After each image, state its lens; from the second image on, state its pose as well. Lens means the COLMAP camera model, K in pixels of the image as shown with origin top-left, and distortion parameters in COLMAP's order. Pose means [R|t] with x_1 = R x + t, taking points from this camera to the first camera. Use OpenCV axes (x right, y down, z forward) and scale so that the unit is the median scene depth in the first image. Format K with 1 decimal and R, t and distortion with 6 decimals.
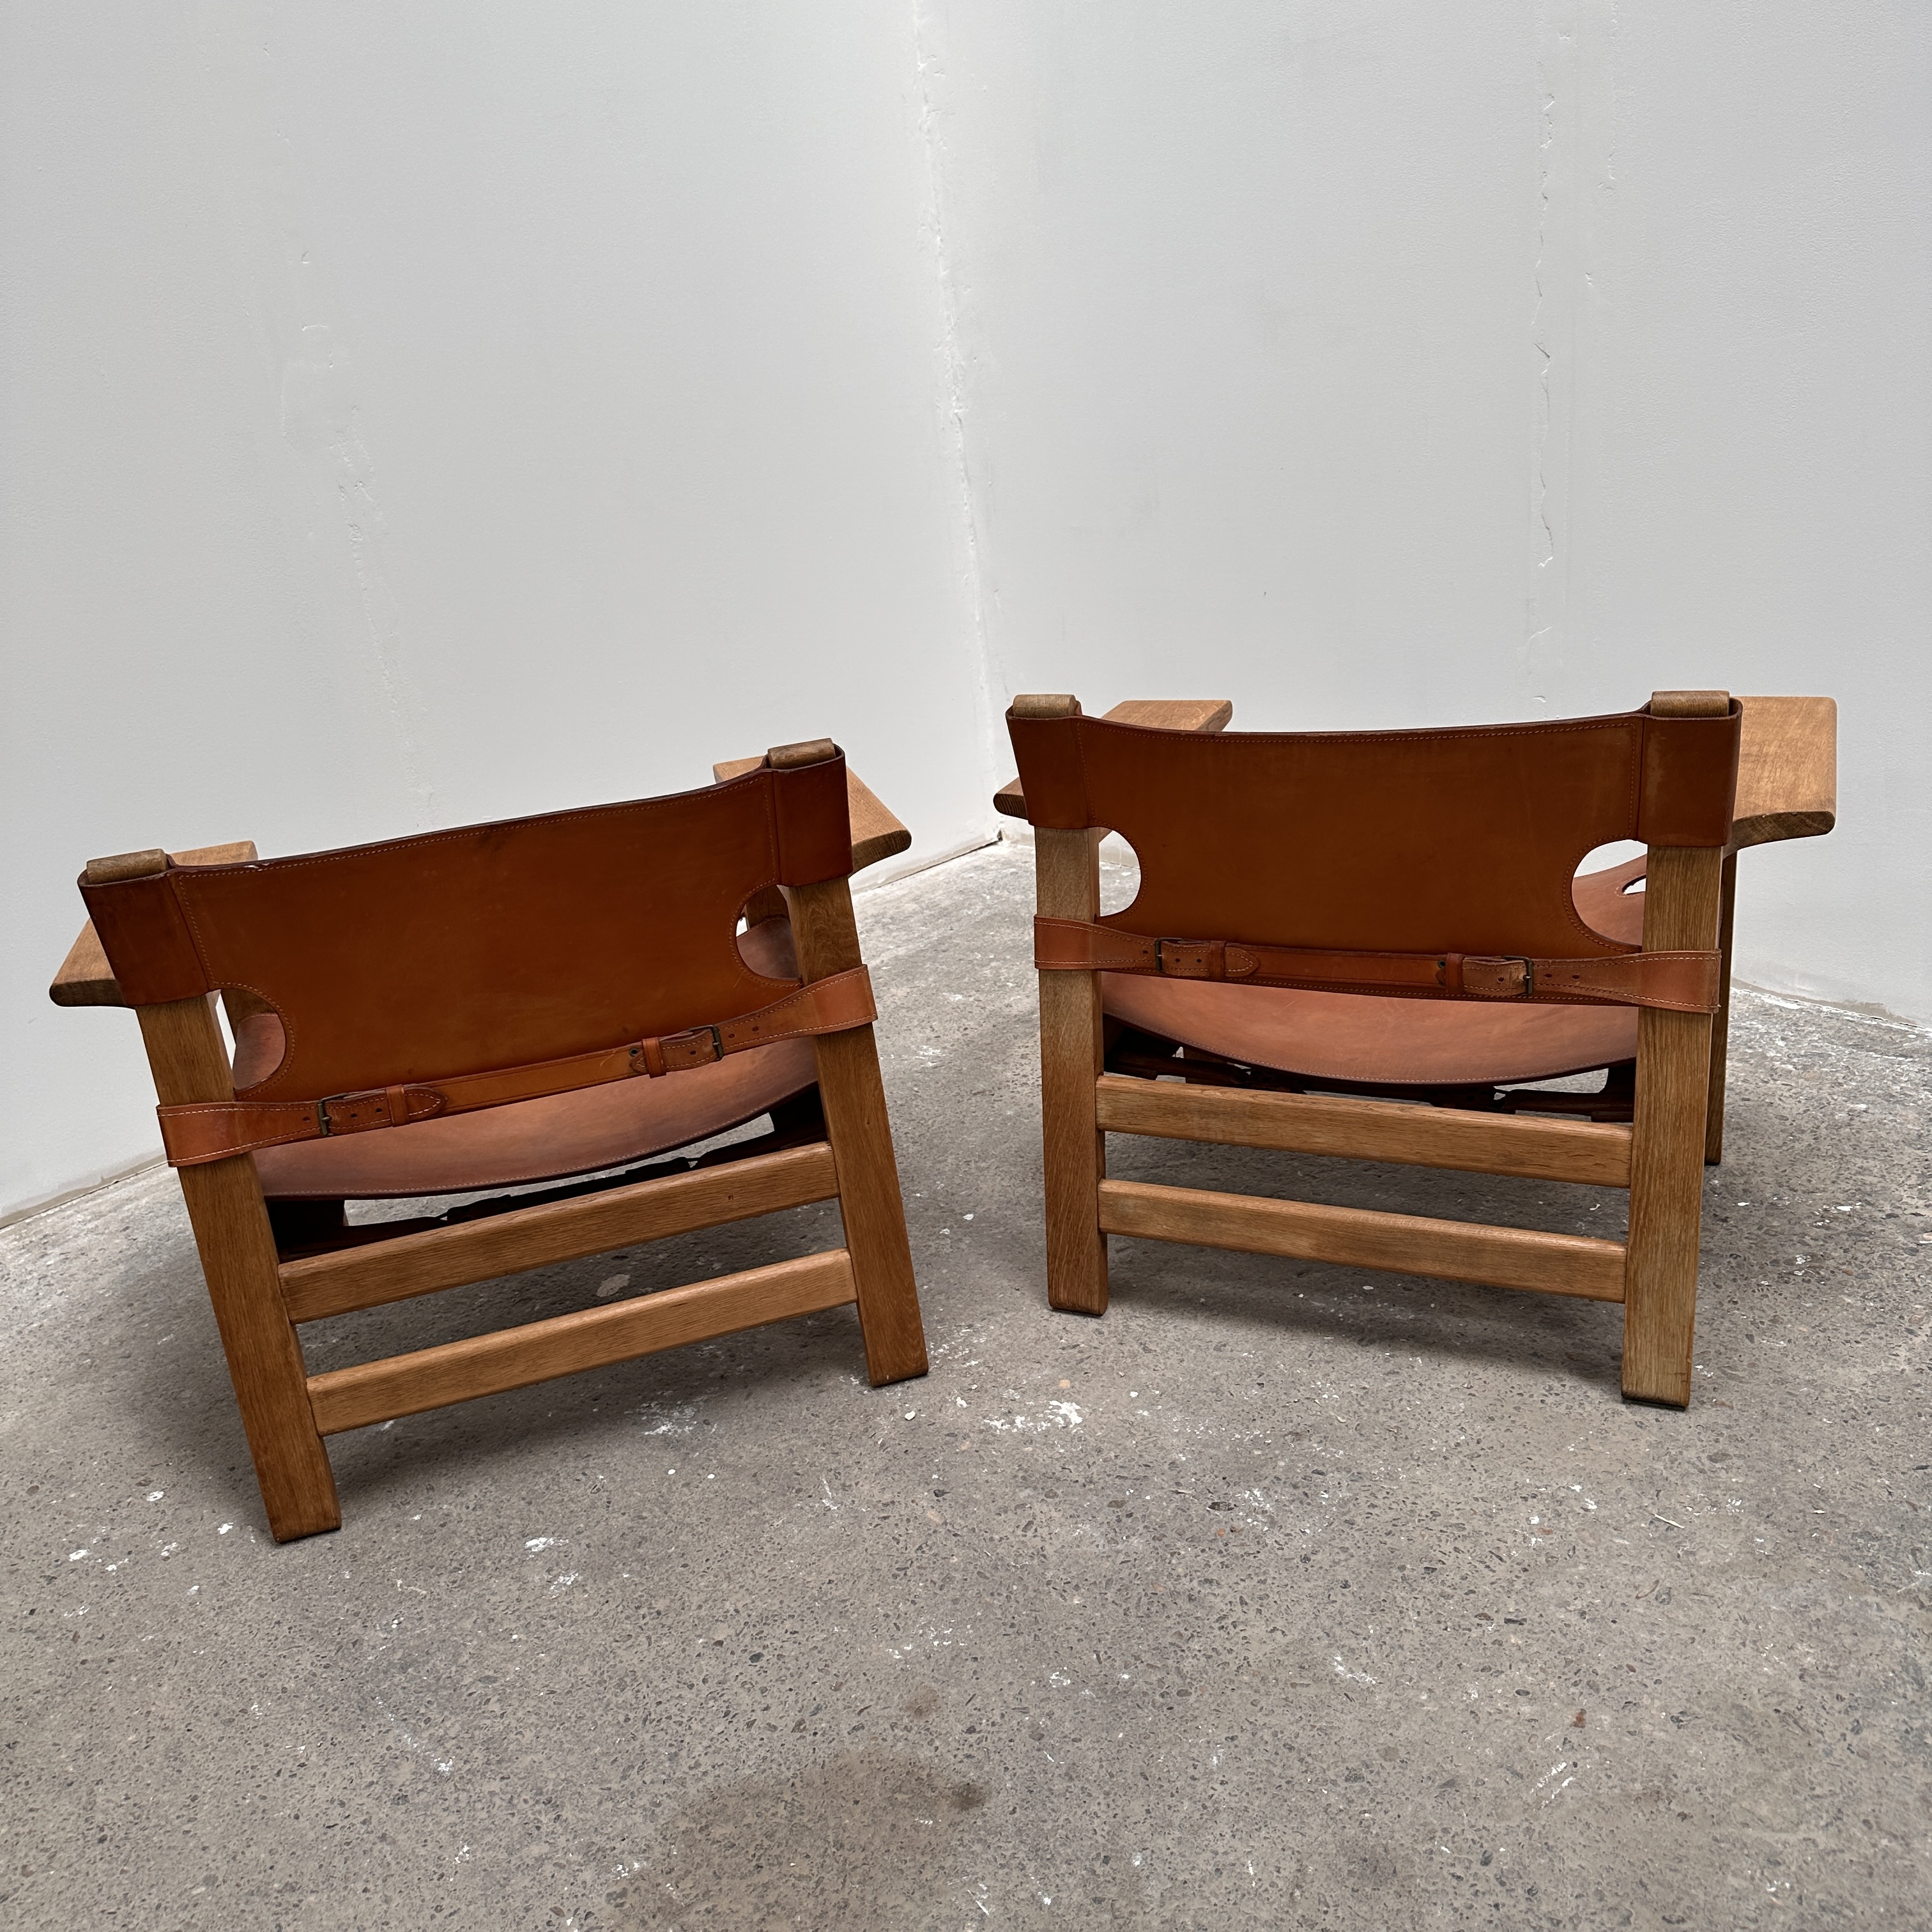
lens RADIAL K [[1793.0, 0, 990.0], [0, 1793.0, 964.0], [0, 0, 1]] dist [0.178844, -0.368087]
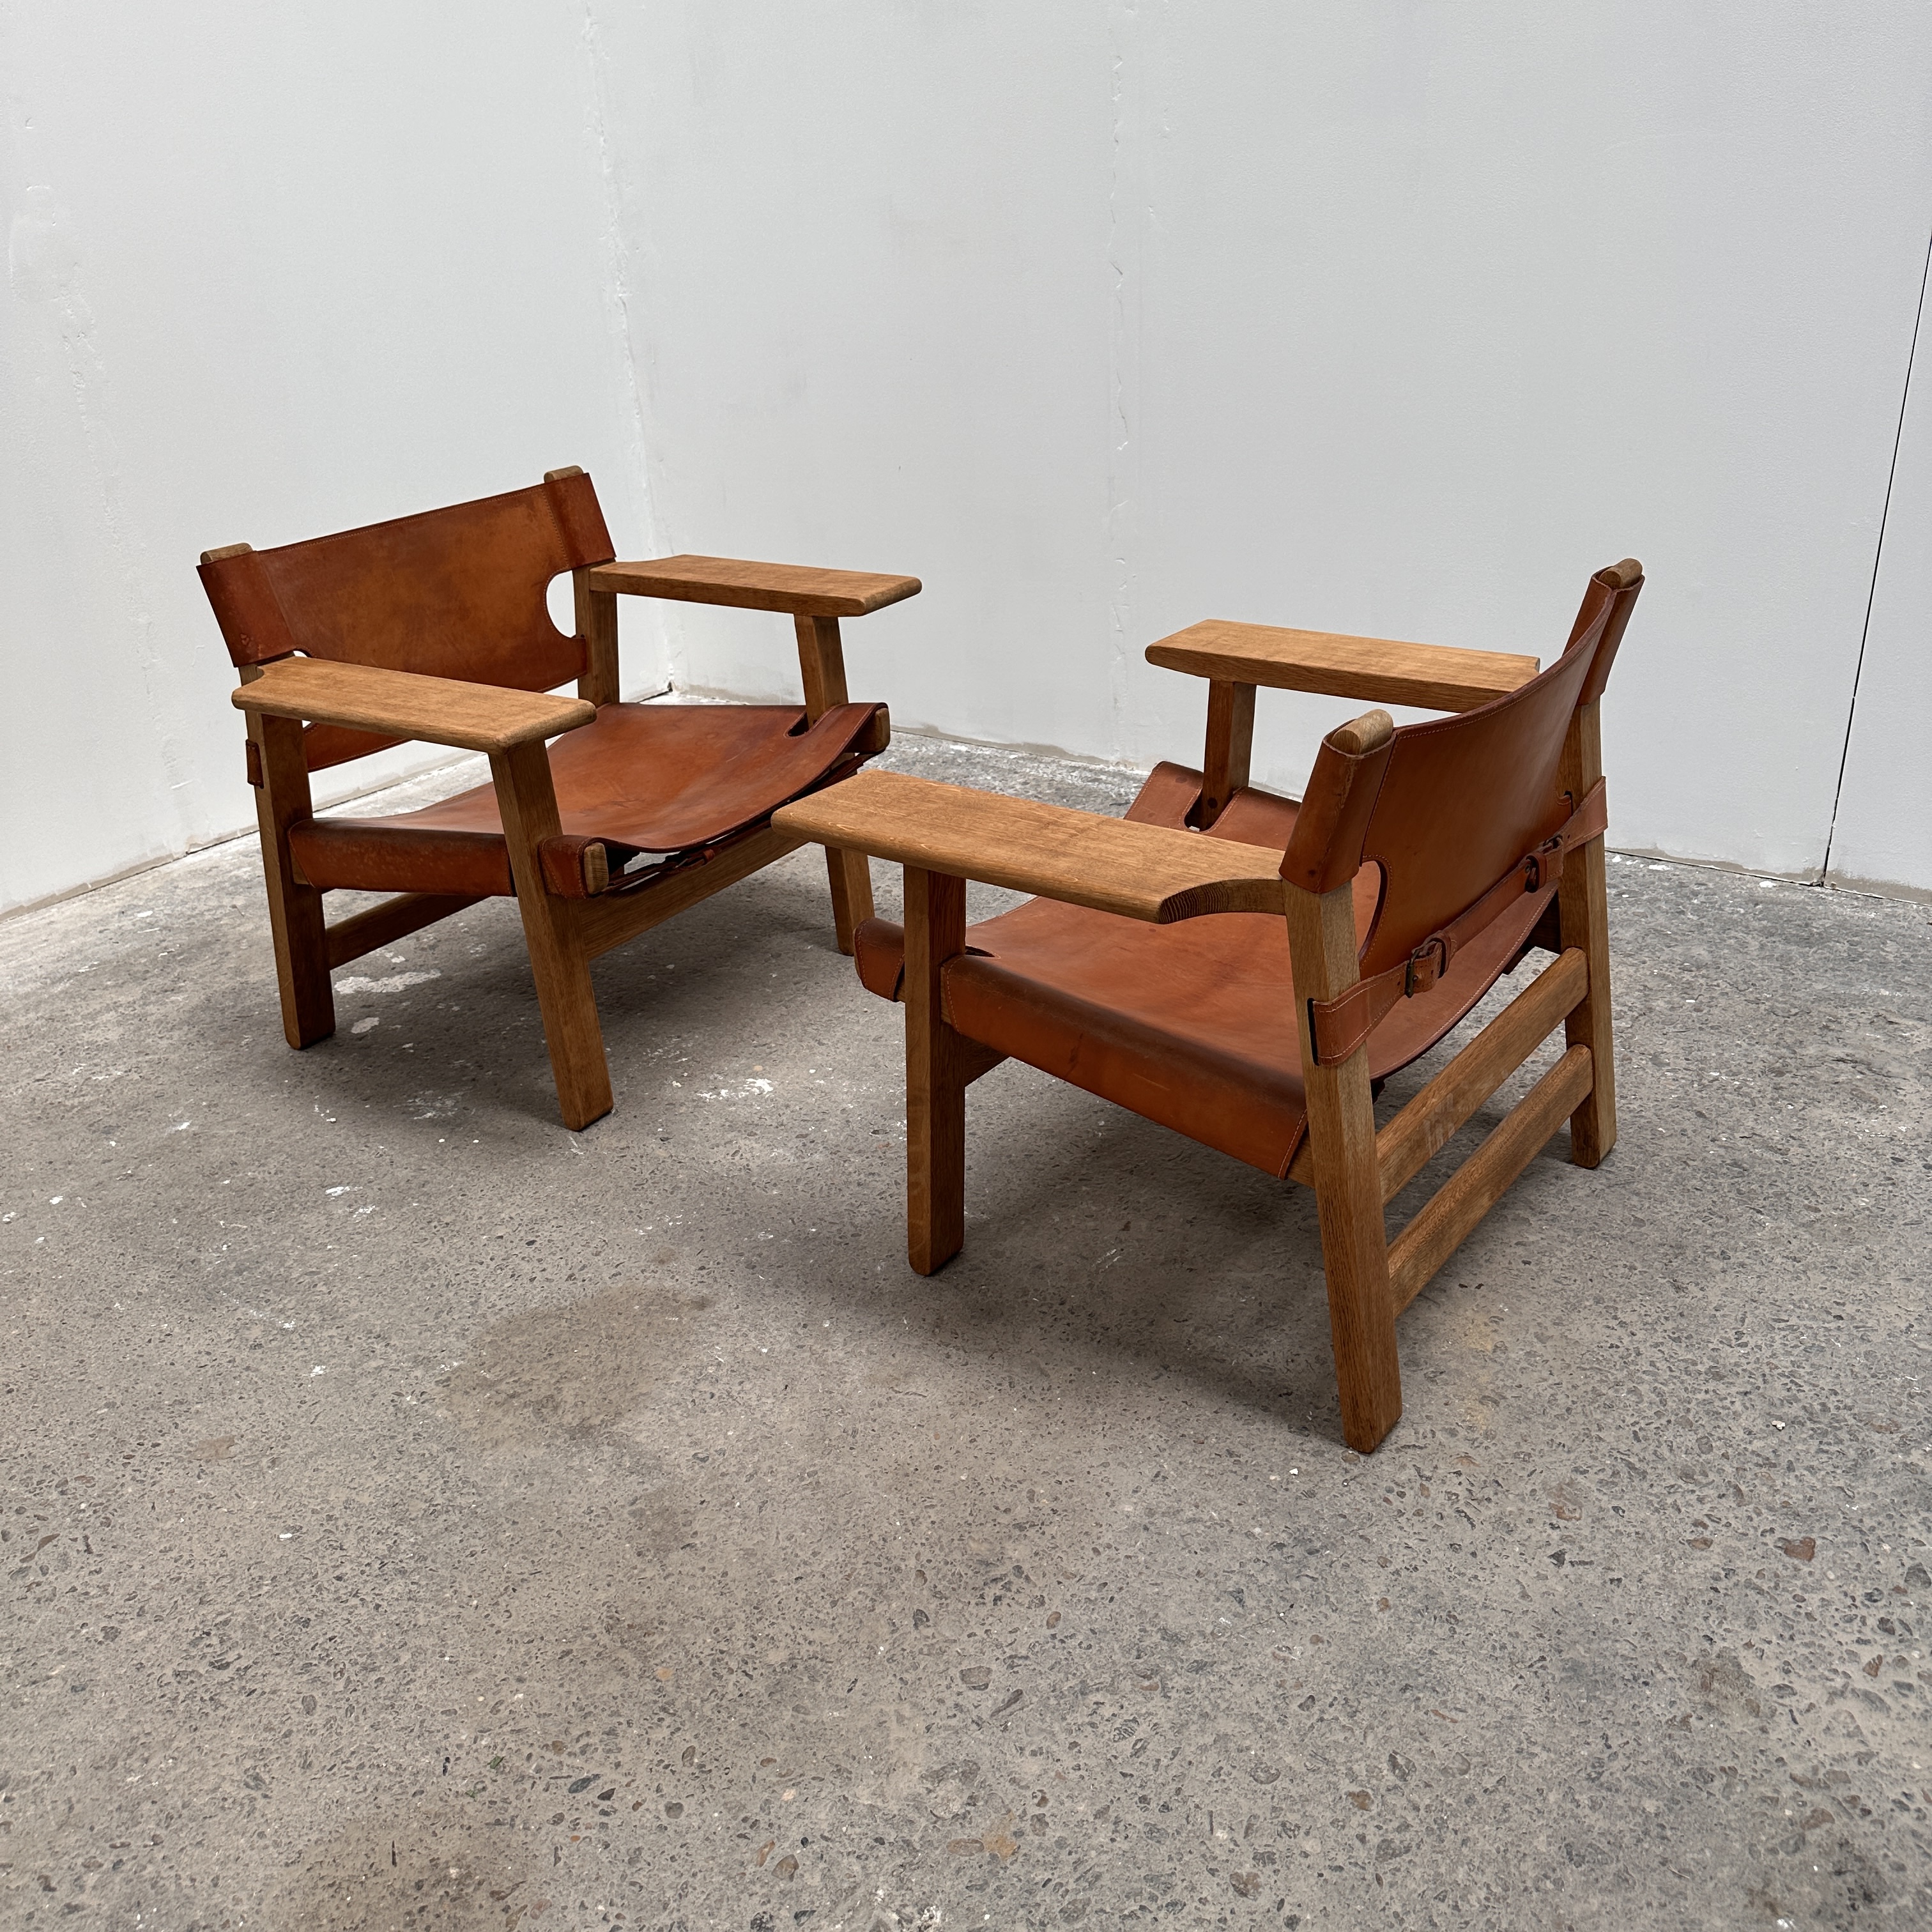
lens RADIAL K [[1793.0, 0, 990.0], [0, 1793.0, 964.0], [0, 0, 1]] dist [0.178844, -0.368087]
pose [[0.980294, -0.023310, 0.196166, -0.055934], [0.014885, 0.998907, 0.044315, 0.126097], [-0.196984, -0.040522, 0.979569, -0.342215]]
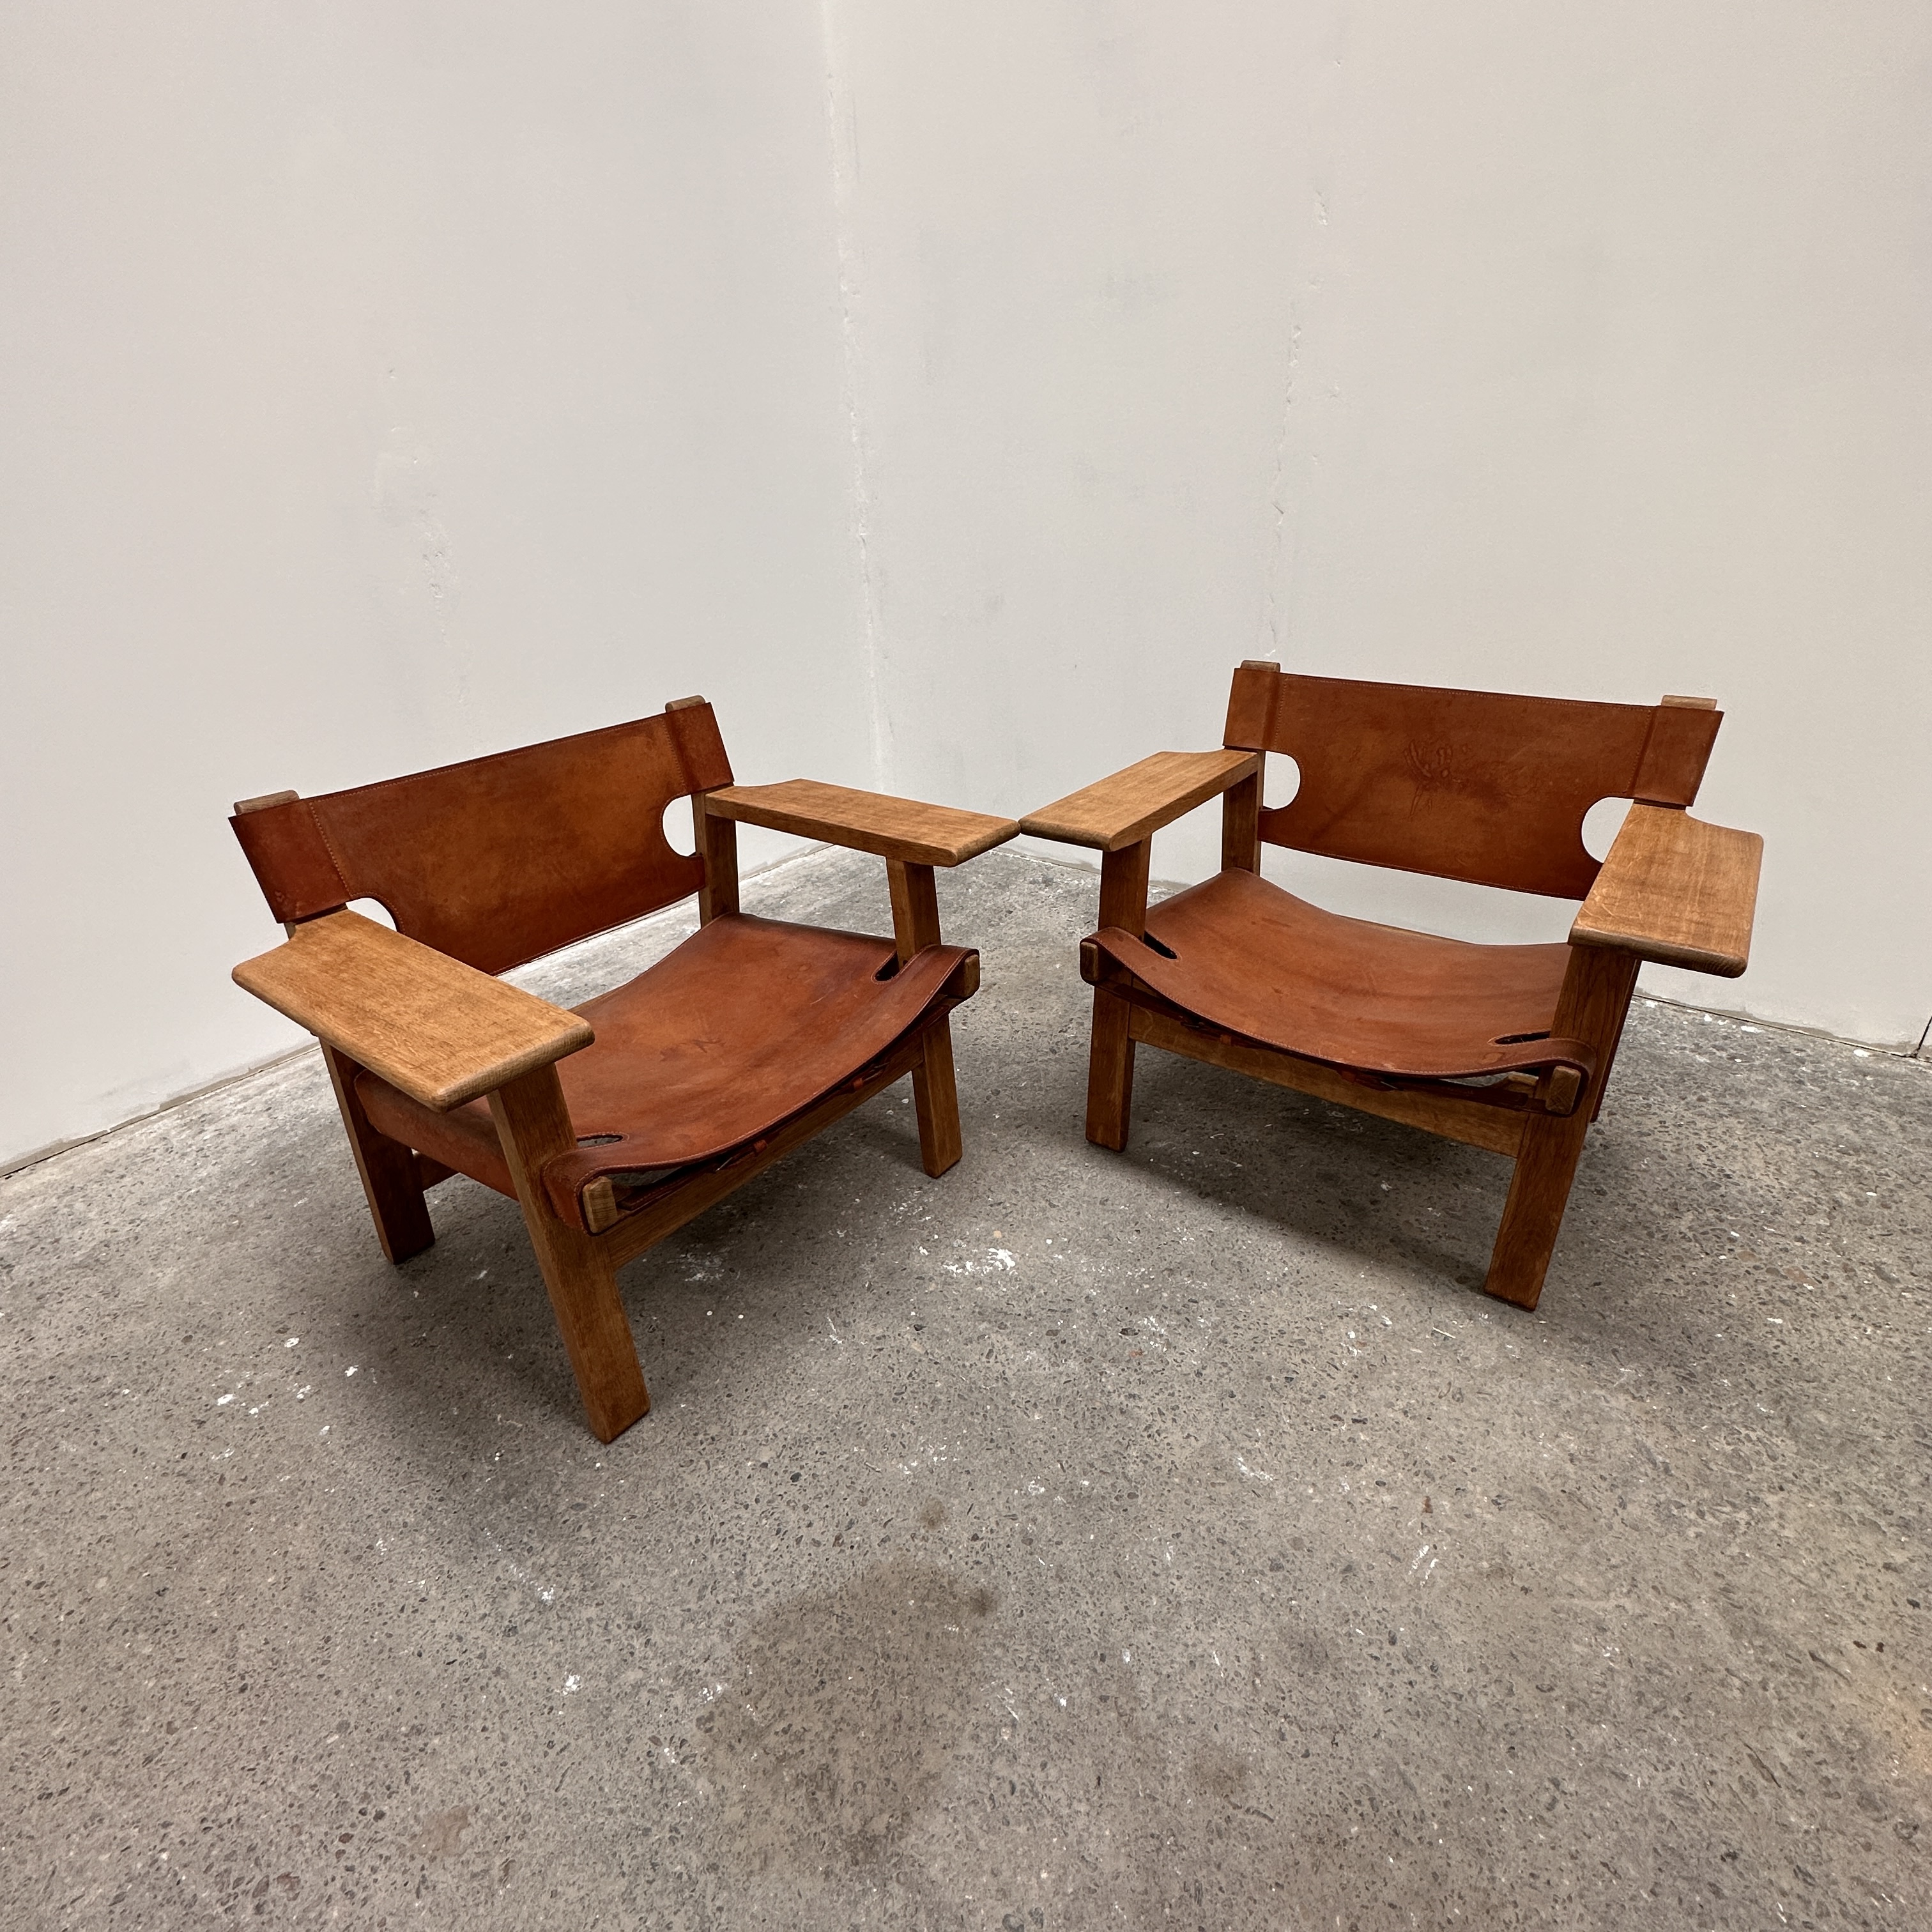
lens RADIAL K [[1029.9, 0, 966.0], [0, 1029.9, 966.0], [0, 0, 1]] dist [-0.002722, 0.001831]
pose [[0.989856, 0.002295, 0.142058, -0.113808], [-0.012539, 0.997379, 0.071253, -0.032290], [-0.141522, -0.072311, 0.987291, 0.296891]]
